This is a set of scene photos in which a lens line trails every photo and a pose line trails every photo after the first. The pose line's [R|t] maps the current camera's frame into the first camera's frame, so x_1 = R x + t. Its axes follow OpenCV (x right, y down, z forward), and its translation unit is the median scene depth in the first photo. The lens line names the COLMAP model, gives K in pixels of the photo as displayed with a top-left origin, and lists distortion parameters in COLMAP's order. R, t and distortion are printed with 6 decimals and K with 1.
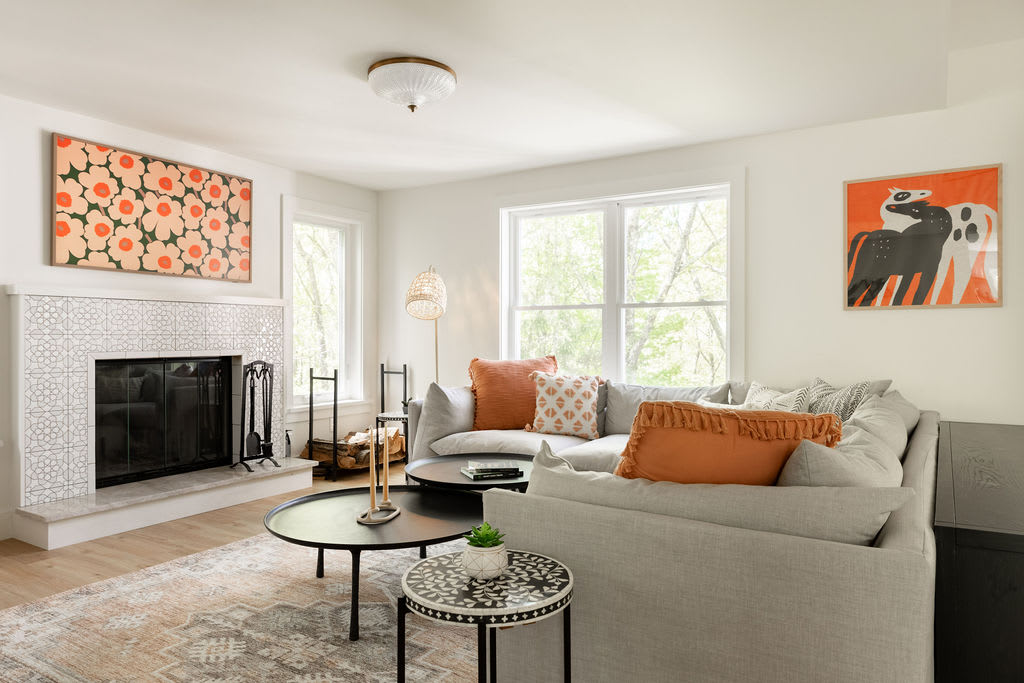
lens RADIAL K [[681.0, 0, 511.9], [0, 681.0, 339.2], [0, 0, 1]] dist [0.010377, -0.004103]
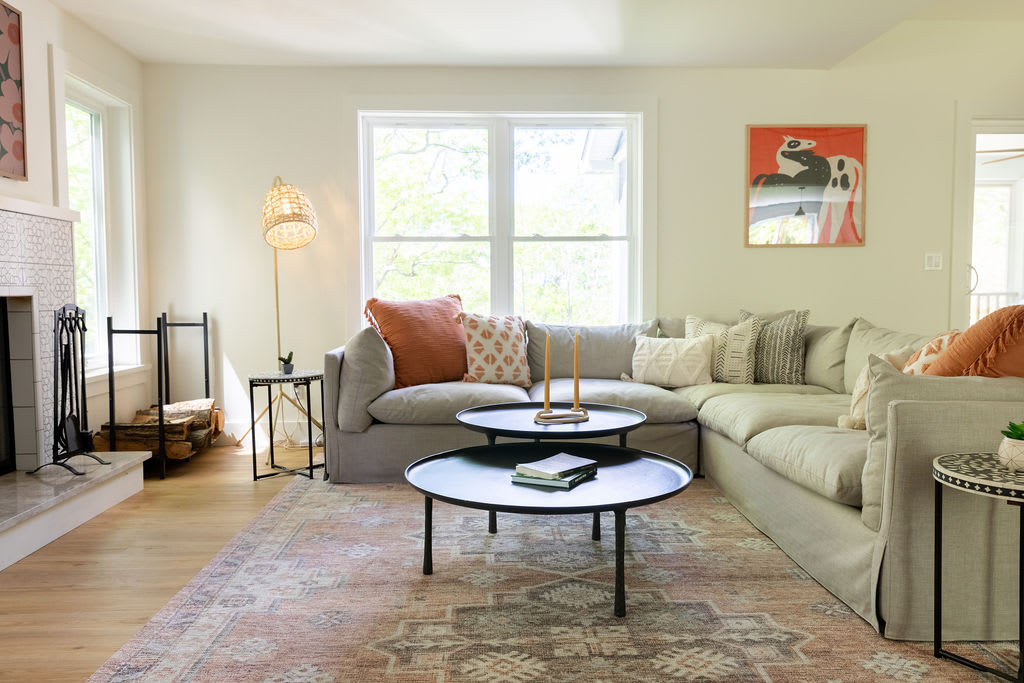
lens RADIAL K [[790.1, 0, 508.5], [0, 790.1, 340.8], [0, 0, 1]] dist [0.009620, -0.000018]
pose [[0.829622, -0.037112, 0.557090, -0.499722], [0.007081, 0.998408, 0.055966, 0.030739], [-0.558280, -0.042486, 0.828564, 0.171279]]
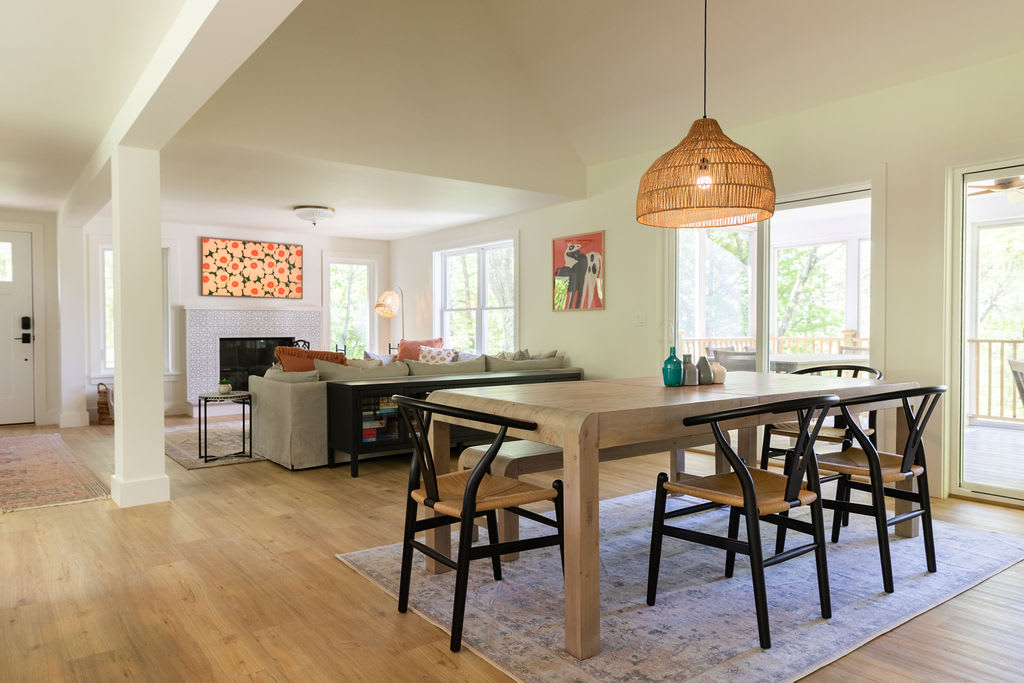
lens RADIAL K [[681.0, 0, 508.5], [0, 681.0, 342.7], [0, 0, 1]] dist [0.010377, -0.004103]
pose [[0.934272, 0.005170, -0.356524, 0.981636], [0.001350, 0.999836, 0.018036, 0.006333], [0.356559, -0.017332, 0.934112, -0.678291]]
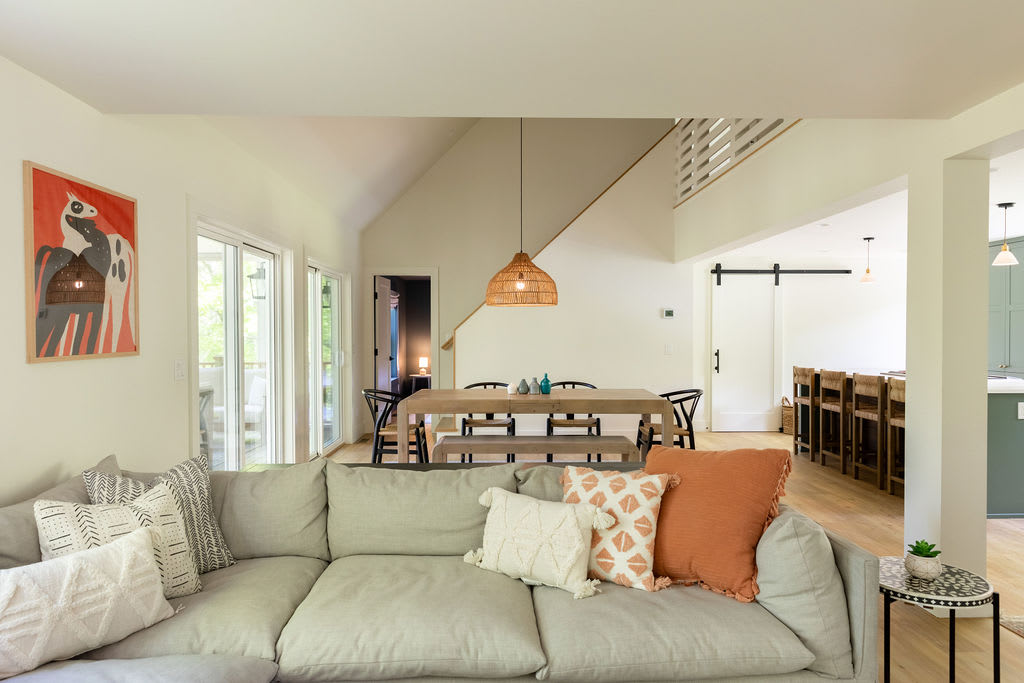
lens RADIAL K [[681.0, 0, 515.4], [0, 681.0, 337.0], [0, 0, 1]] dist [0.010377, -0.004103]
pose [[-0.552504, -0.004132, 0.833500, -0.288123], [0.009457, 0.999892, 0.011225, -0.067916], [-0.833457, 0.014085, -0.552406, 0.946495]]
